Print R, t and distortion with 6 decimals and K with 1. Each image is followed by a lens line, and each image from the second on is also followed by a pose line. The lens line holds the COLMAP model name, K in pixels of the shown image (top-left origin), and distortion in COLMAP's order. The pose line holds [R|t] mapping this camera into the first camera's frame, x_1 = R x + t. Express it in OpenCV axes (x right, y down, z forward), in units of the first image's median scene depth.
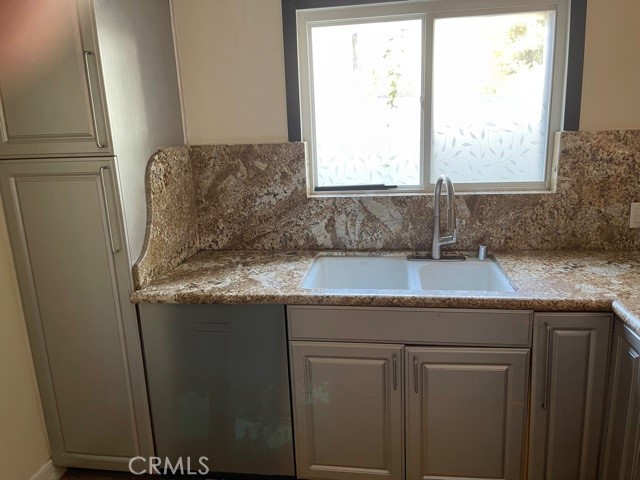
lens RADIAL K [[480.3, 0, 321.2], [0, 480.3, 239.2], [0, 0, 1]] dist [0.083148, -0.103664]
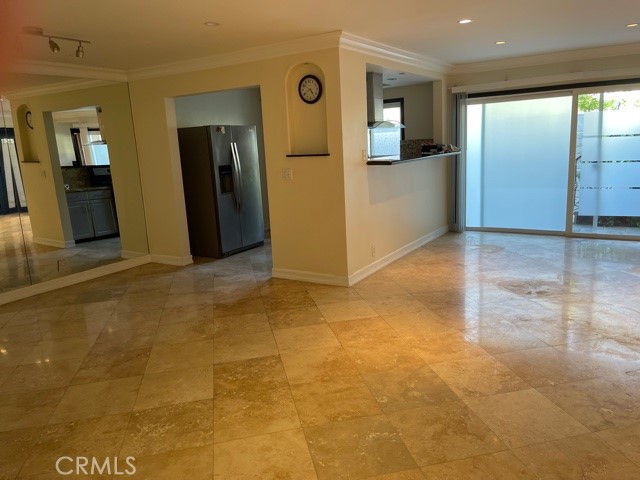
lens RADIAL K [[480.3, 0, 321.2], [0, 480.3, 239.2], [0, 0, 1]] dist [0.083148, -0.103664]
pose [[0.916079, 0.073251, -0.394250, 1.365350], [-0.079169, 0.996860, 0.001257, 0.532081], [0.393105, 0.030061, 0.919002, -2.403416]]
